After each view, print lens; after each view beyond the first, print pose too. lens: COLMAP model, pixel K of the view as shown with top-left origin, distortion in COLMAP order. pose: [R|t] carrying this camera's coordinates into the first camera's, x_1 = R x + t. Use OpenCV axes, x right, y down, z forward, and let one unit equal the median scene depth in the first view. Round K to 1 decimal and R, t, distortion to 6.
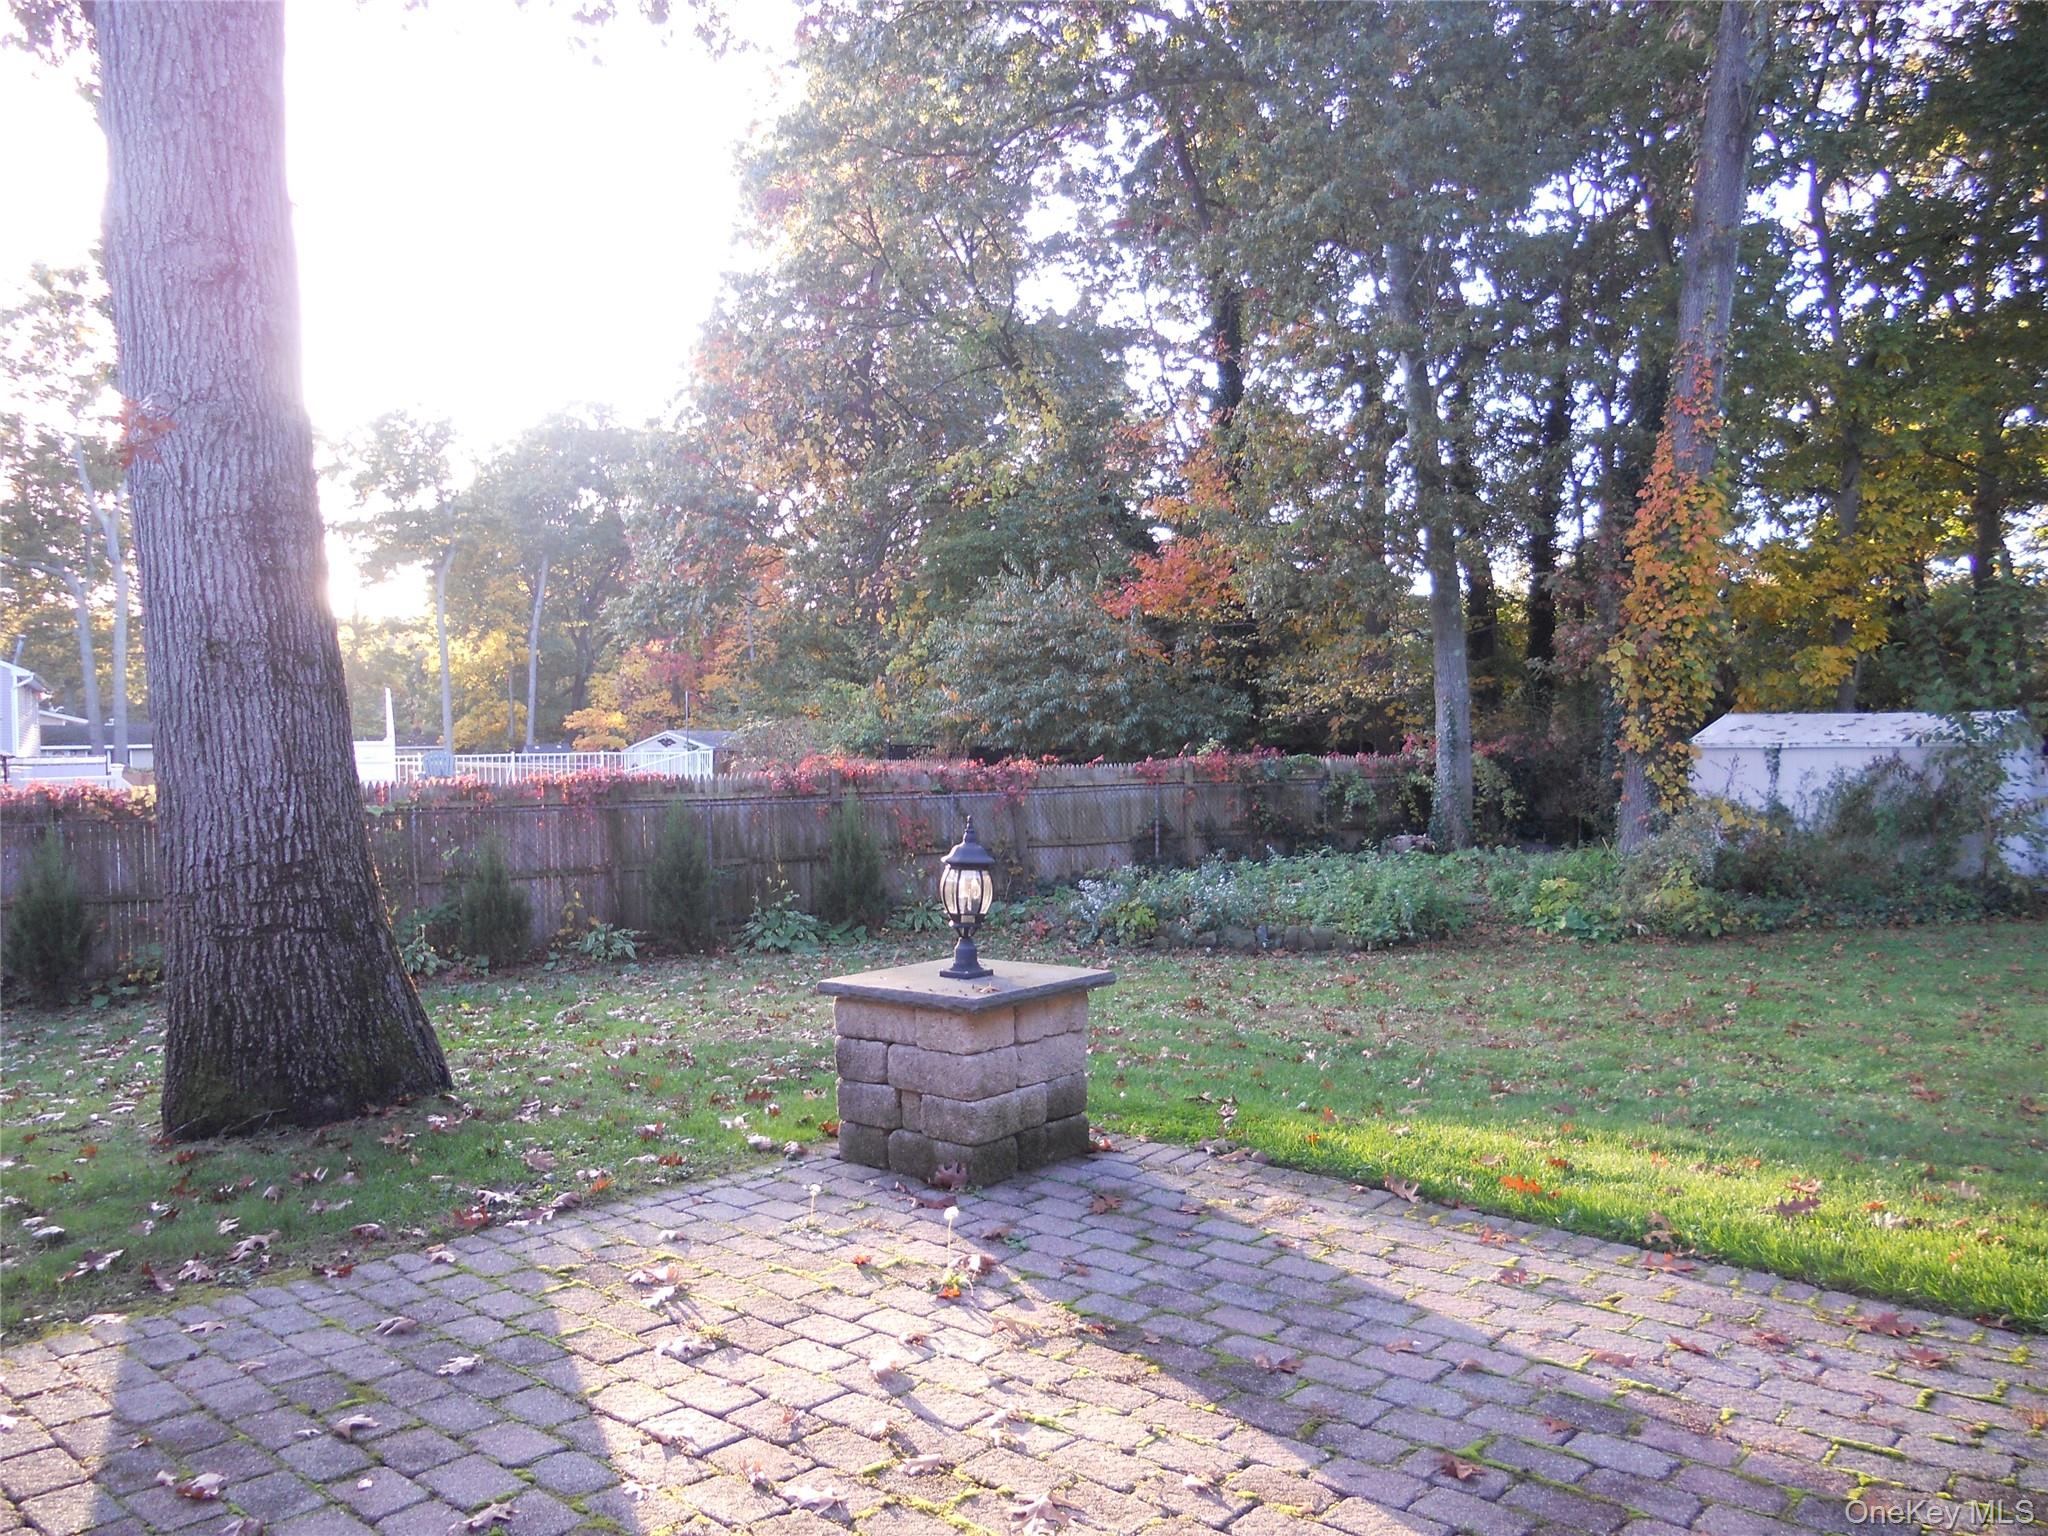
lens RADIAL K [[1550.8, 0, 1034.8], [0, 1550.8, 765.4], [0, 0, 1]] dist [-0.030498, 0.006865]
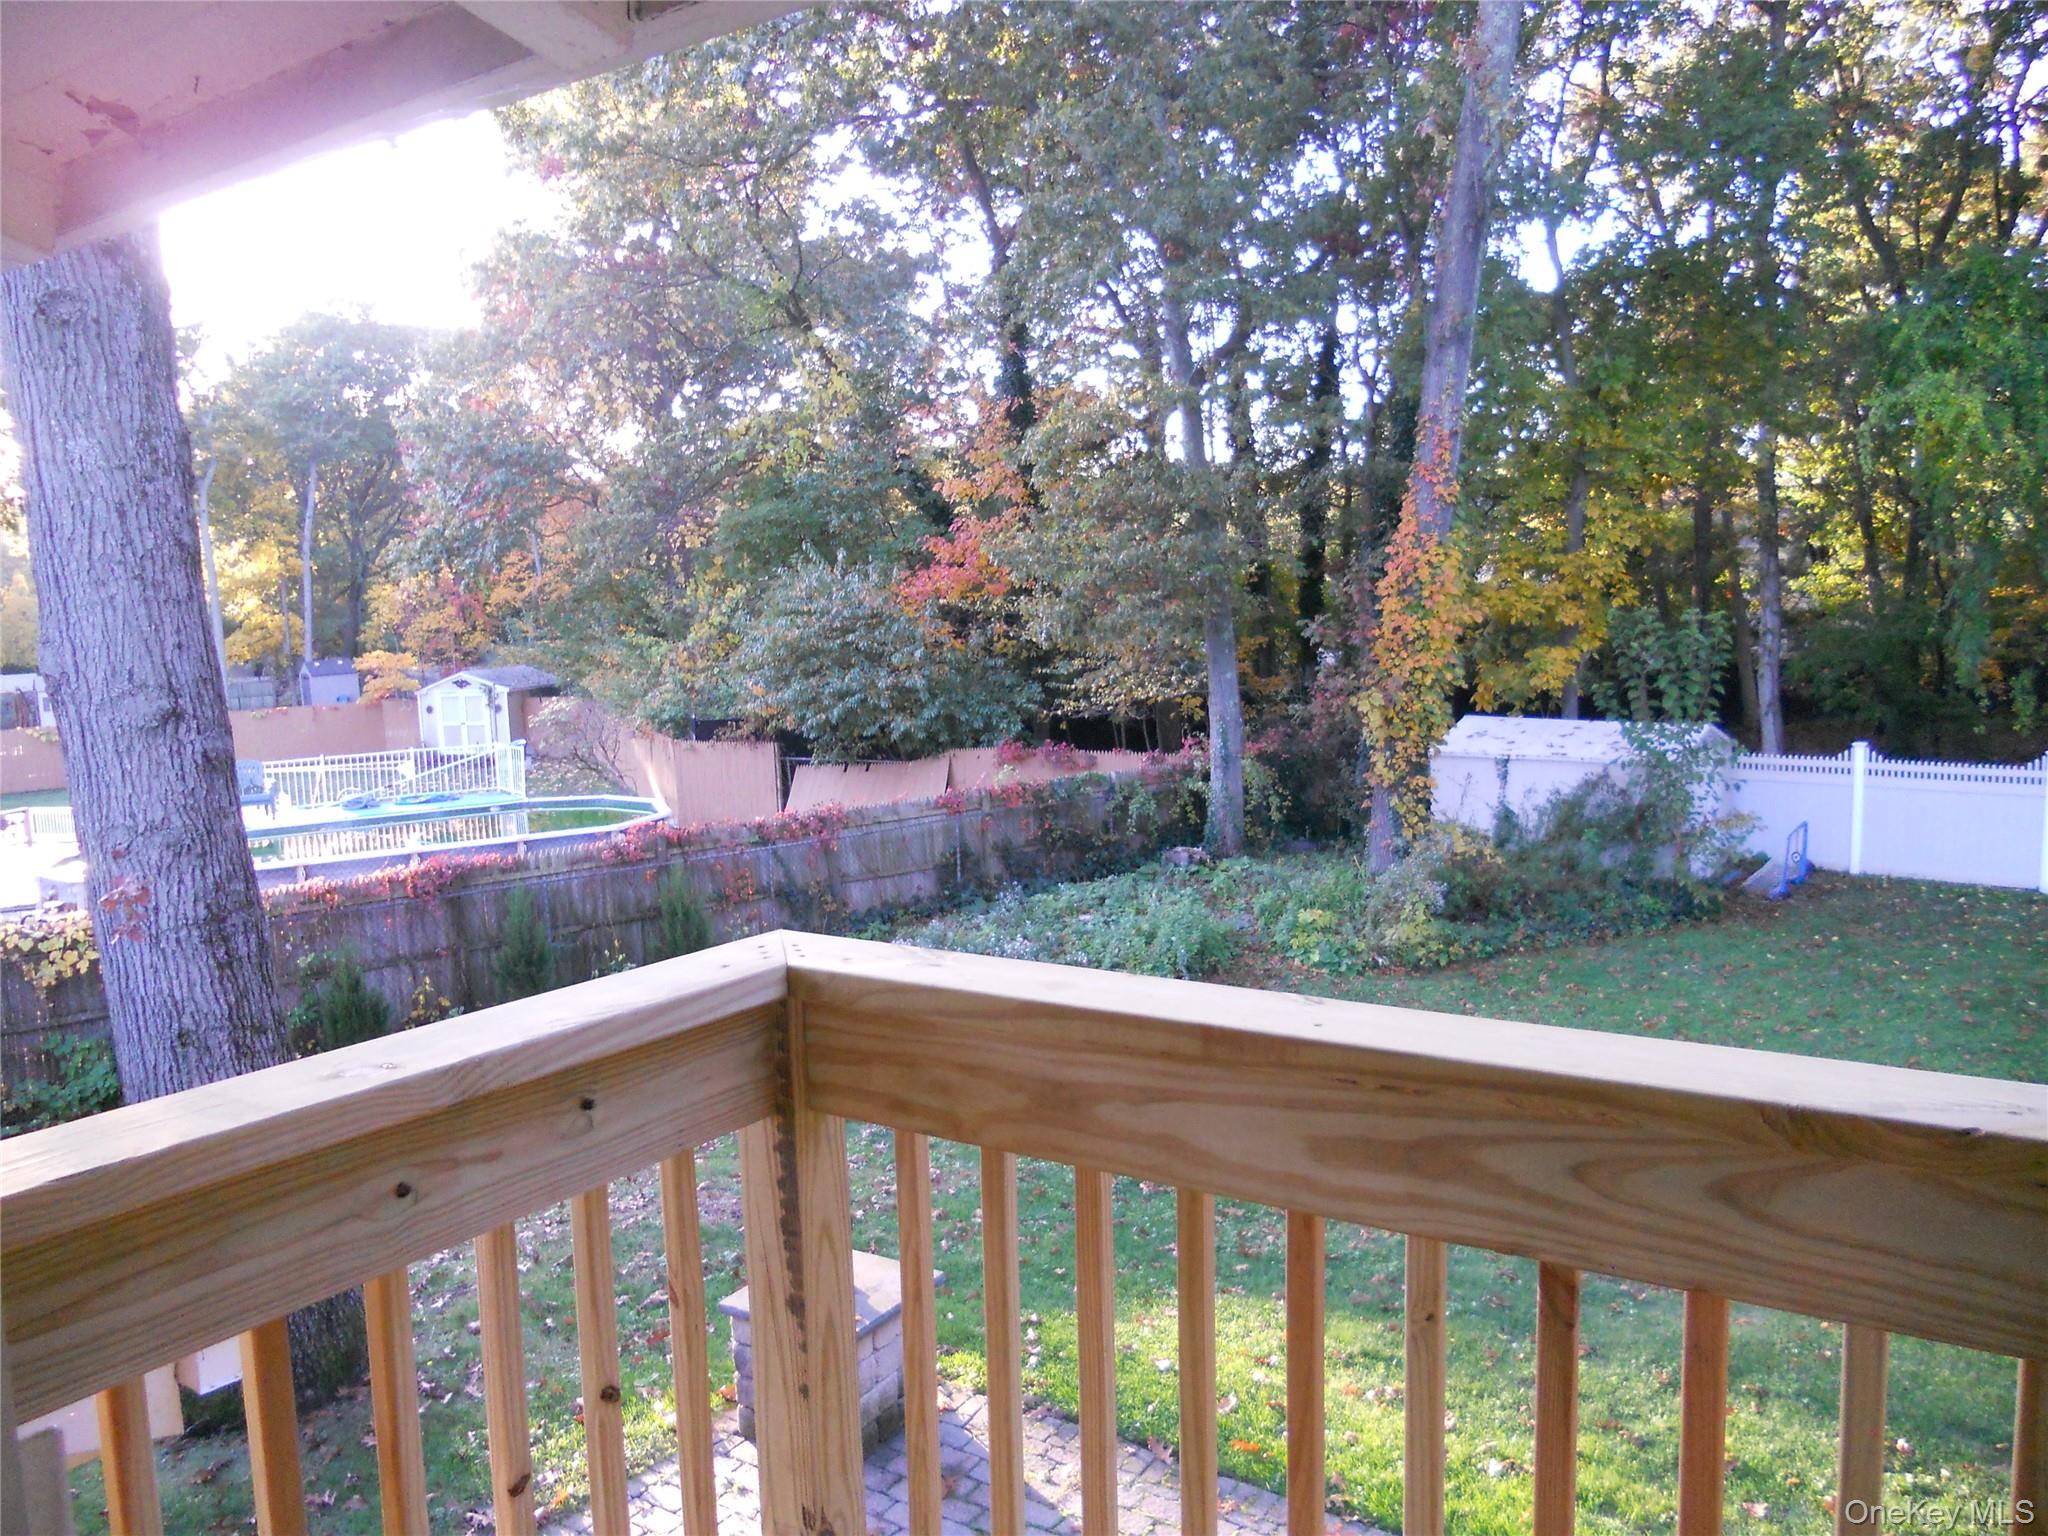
lens RADIAL K [[1550.8, 0, 1011.9], [0, 1550.8, 771.8], [0, 0, 1]] dist [-0.030498, 0.006865]
pose [[0.992660, -0.030892, 0.116927, -0.010306], [0.019149, 0.994778, 0.100252, -0.134562], [-0.119414, -0.097277, 0.988068, -0.081195]]
